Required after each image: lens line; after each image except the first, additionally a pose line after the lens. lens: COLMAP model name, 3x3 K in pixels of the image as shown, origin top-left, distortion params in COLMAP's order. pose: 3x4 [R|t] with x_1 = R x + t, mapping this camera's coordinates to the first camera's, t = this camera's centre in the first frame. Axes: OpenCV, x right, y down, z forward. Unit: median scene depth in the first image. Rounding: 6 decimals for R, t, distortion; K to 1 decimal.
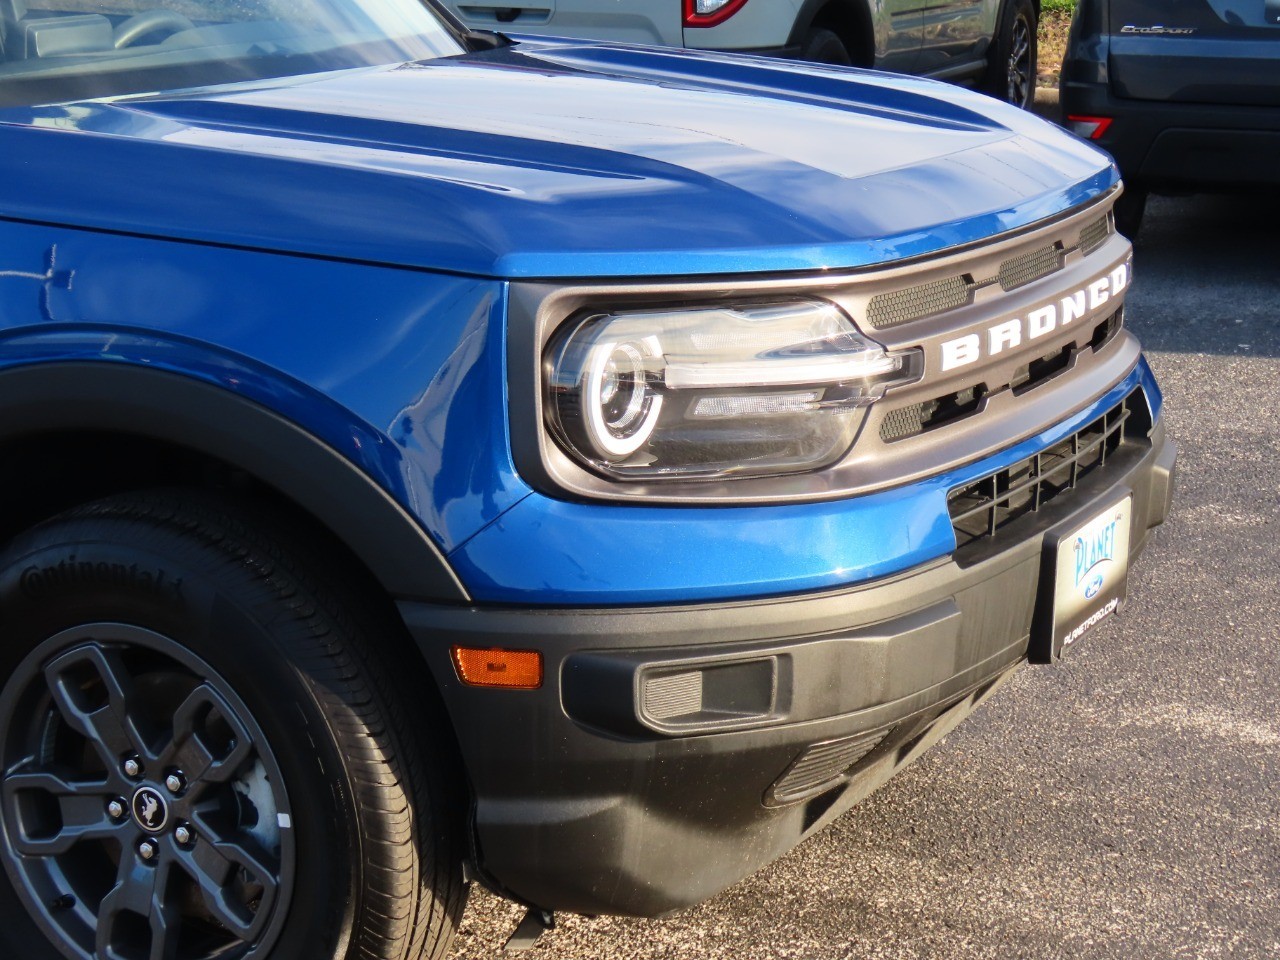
lens RADIAL K [[2589.6, 0, 640.0], [0, 2589.6, 480.0], [0, 0, 1]] dist [-0.011345, 0.020809]
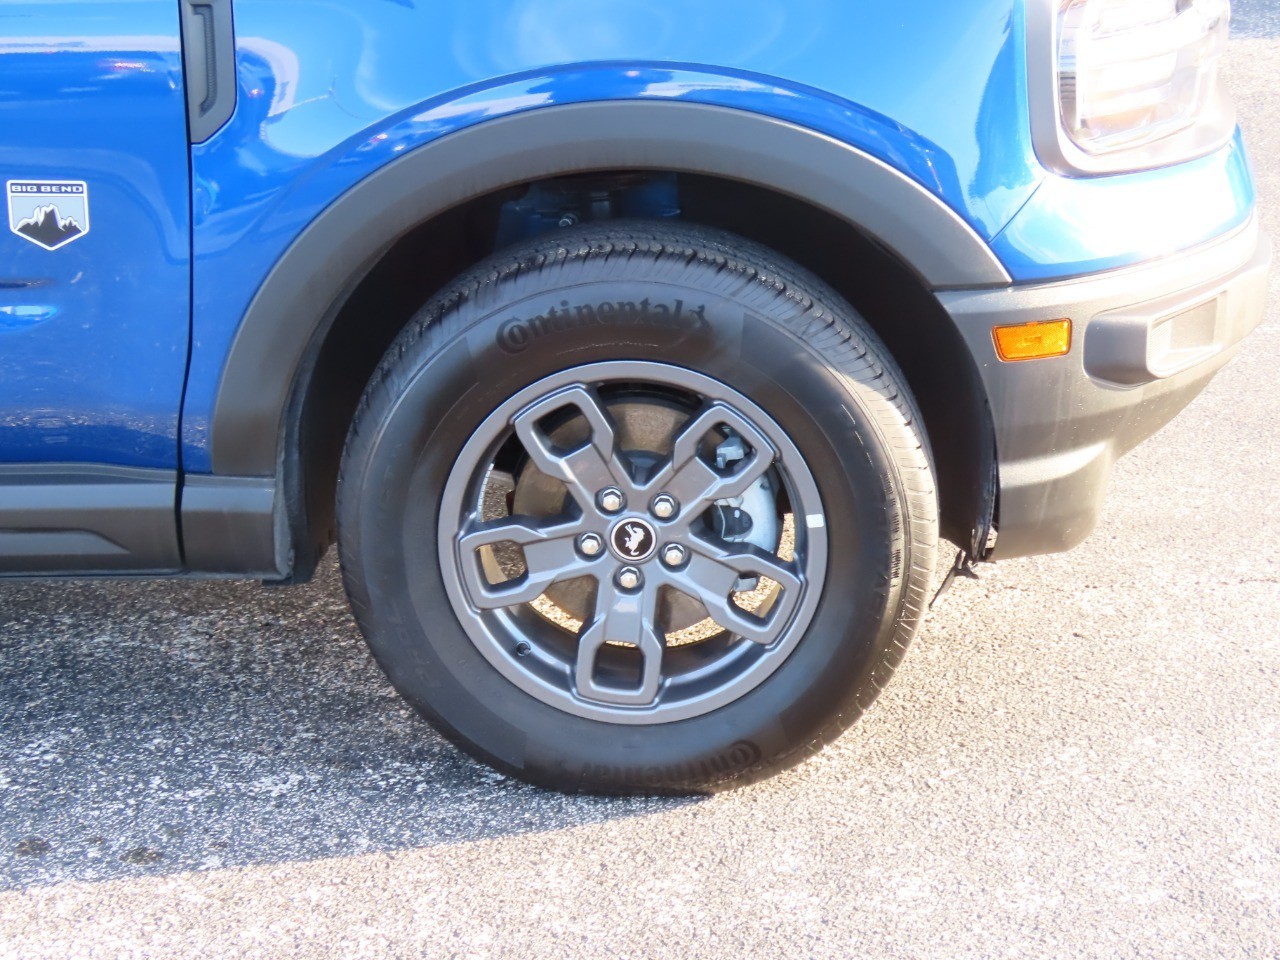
lens RADIAL K [[2589.6, 0, 640.0], [0, 2589.6, 480.0], [0, 0, 1]] dist [-0.011345, 0.020809]
pose [[0.898761, -0.175870, 0.401619, -0.599773], [0.120896, 0.979919, 0.158563, -0.057003], [-0.421441, -0.093956, 0.901976, 0.087378]]
